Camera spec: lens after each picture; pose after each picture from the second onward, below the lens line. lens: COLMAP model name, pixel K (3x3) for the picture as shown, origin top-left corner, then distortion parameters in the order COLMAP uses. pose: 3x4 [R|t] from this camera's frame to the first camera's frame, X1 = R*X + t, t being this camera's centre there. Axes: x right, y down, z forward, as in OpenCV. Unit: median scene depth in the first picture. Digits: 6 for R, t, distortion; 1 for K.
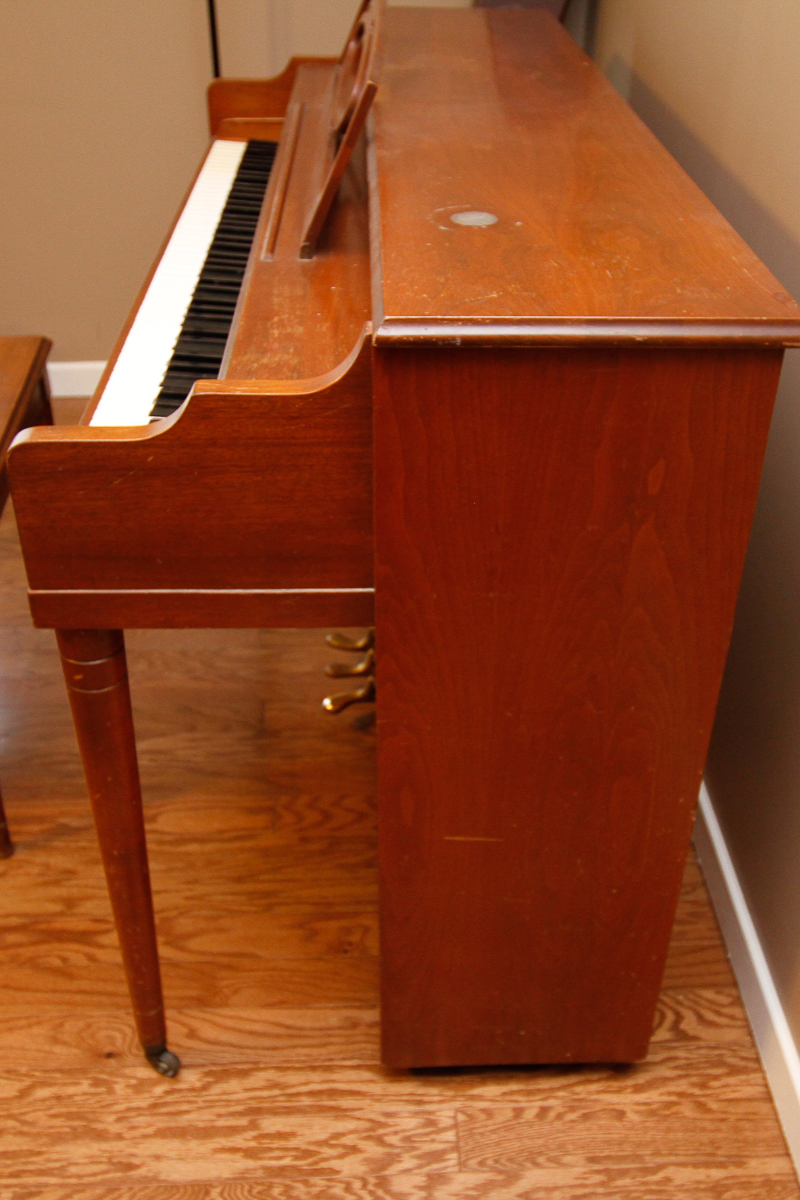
lens RADIAL K [[1226.9, 0, 408.2], [0, 1226.9, 607.2], [0, 0, 1]] dist [0.022170, 0.000000]
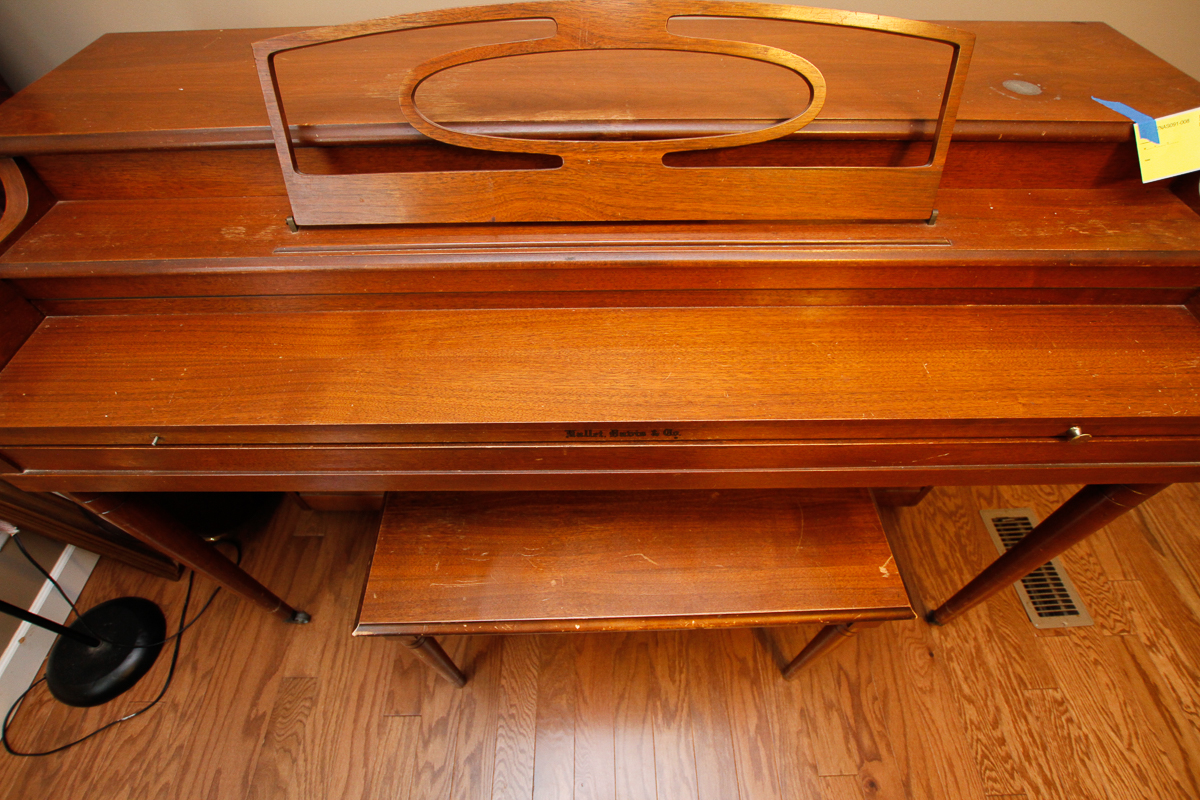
lens RADIAL K [[563.9, 0, 601.8], [0, 563.9, 415.0], [0, 0, 1]] dist [-0.033685, 0.005769]
pose [[0.022960, -0.800691, 0.598637, -0.470387], [0.563116, 0.505128, 0.654023, -0.612408], [-0.826059, 0.322086, 0.462480, 0.947311]]
